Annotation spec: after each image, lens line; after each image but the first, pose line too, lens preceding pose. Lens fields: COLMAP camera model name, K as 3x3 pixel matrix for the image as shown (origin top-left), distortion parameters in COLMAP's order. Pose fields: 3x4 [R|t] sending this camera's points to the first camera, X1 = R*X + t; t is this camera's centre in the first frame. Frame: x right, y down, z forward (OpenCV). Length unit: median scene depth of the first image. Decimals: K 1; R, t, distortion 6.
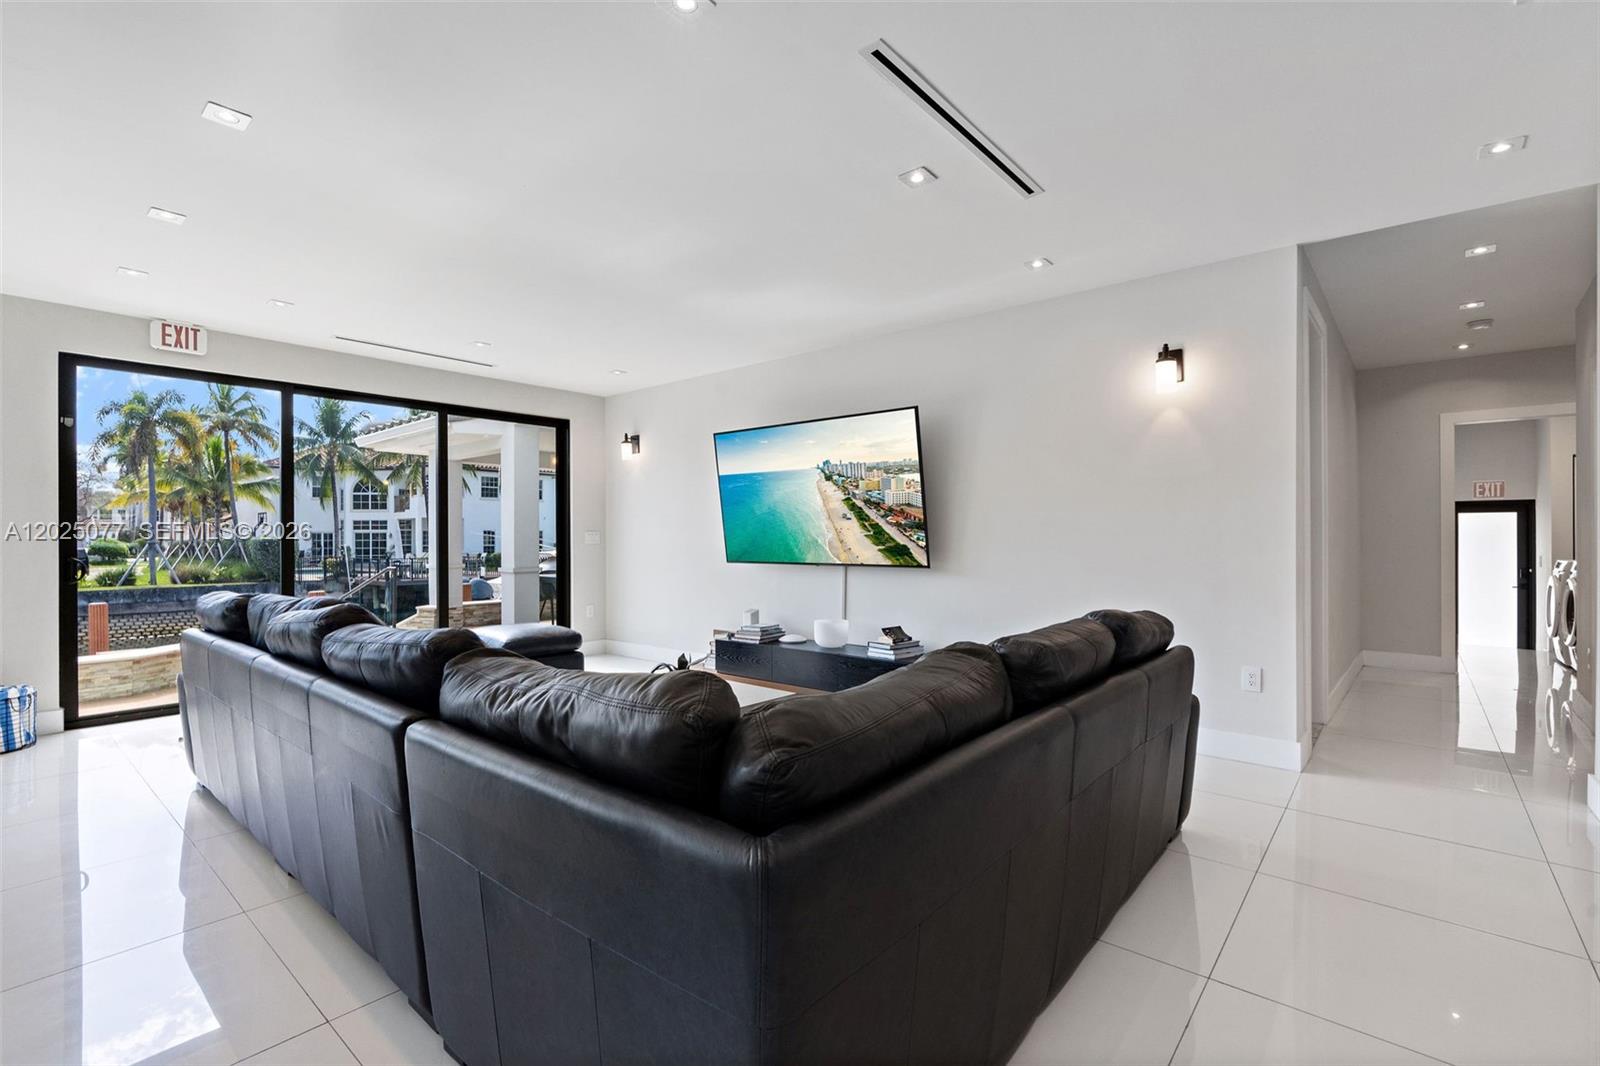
lens RADIAL K [[719.3, 0, 797.0], [0, 719.3, 542.6], [0, 0, 1]] dist [-0.002567, -0.000137]
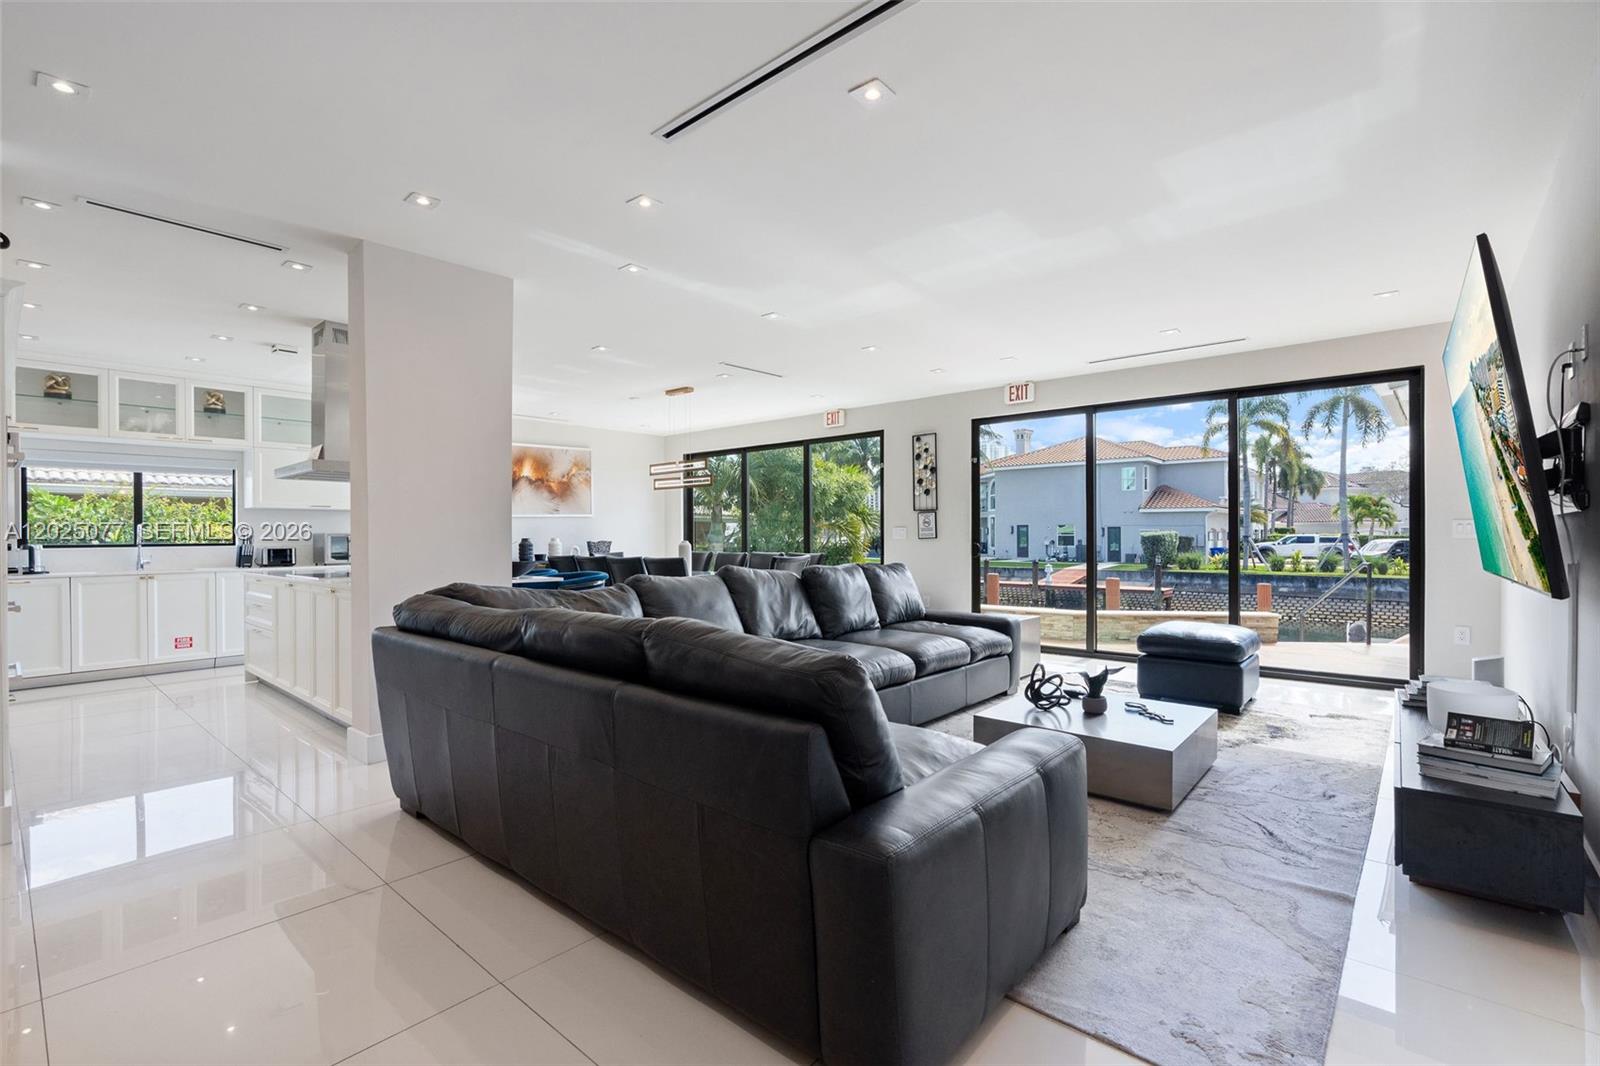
lens RADIAL K [[715.2, 0, 793.9], [0, 715.2, 532.1], [0, 0, 1]] dist [-0.003574, 0.000118]
pose [[-0.008140, -0.000578, -0.999967, 0.548483], [-0.002011, 0.999998, -0.000562, -0.000560], [0.999965, 0.002007, -0.008141, 0.506035]]
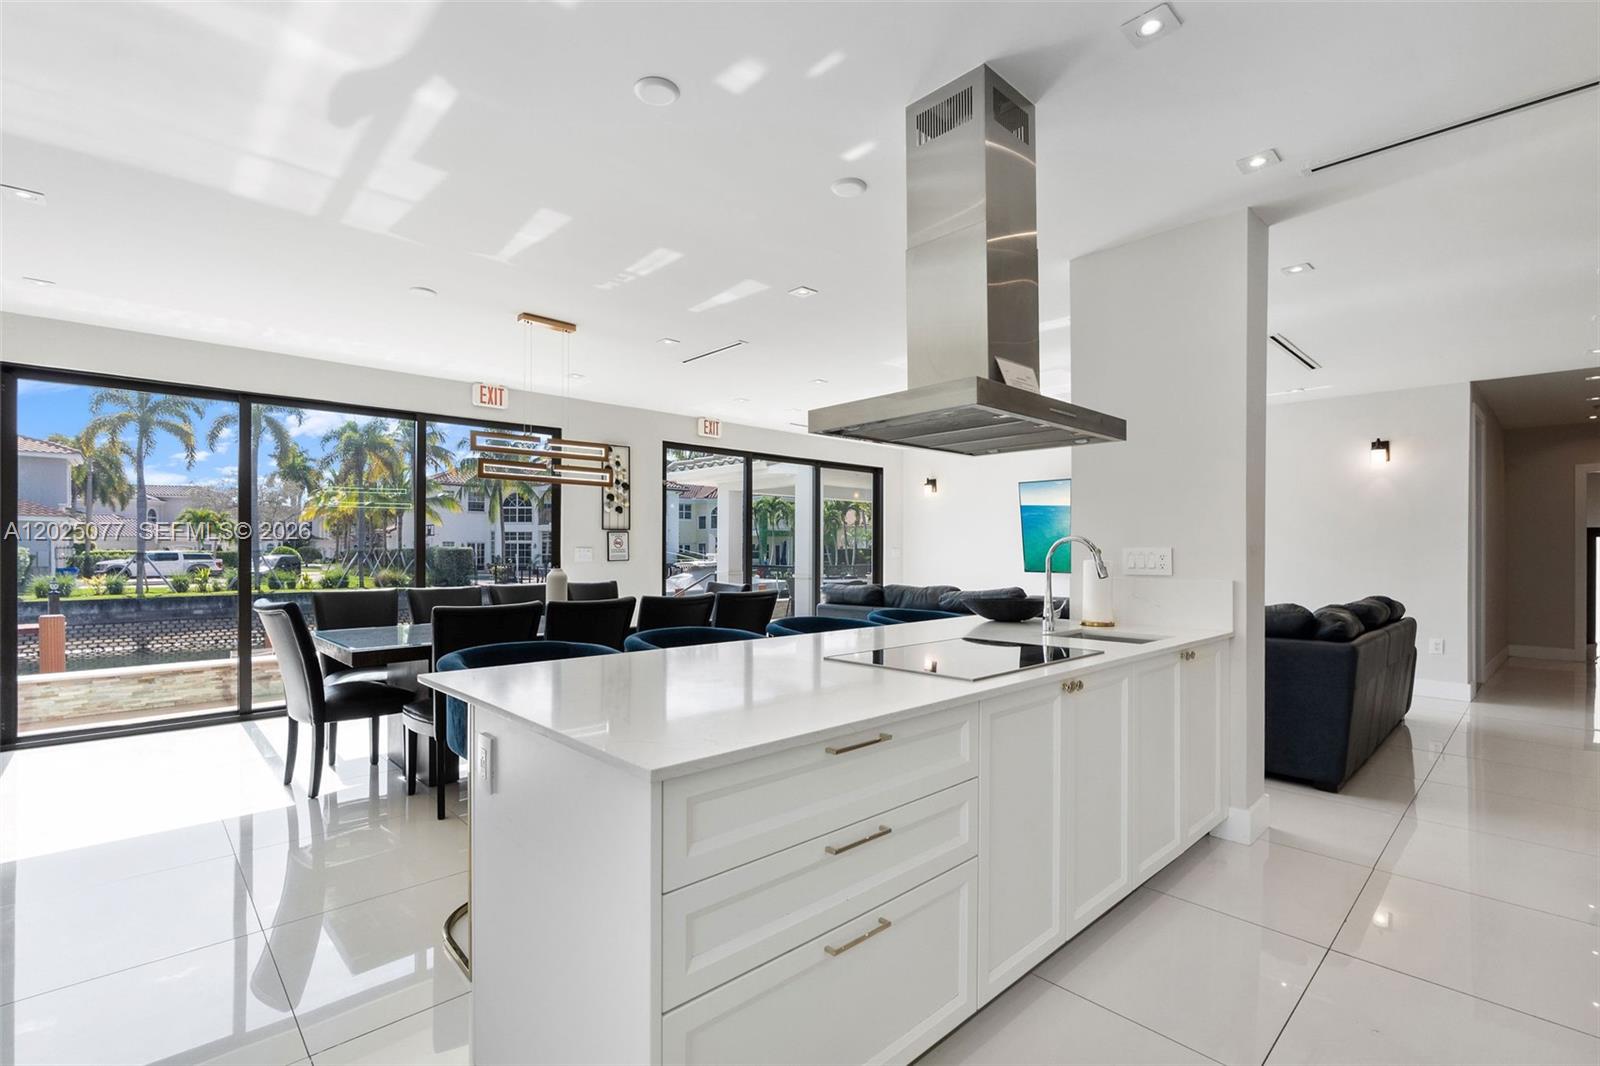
lens RADIAL K [[725.0, 0, 800.3], [0, 725.0, 542.4], [0, 0, 1]] dist [-0.002352, -0.000237]
pose [[0.994979, 0.005179, -0.099947, -0.453135], [-0.006786, 0.999853, -0.015753, -0.004180], [0.099851, 0.016352, 0.994868, -0.551397]]
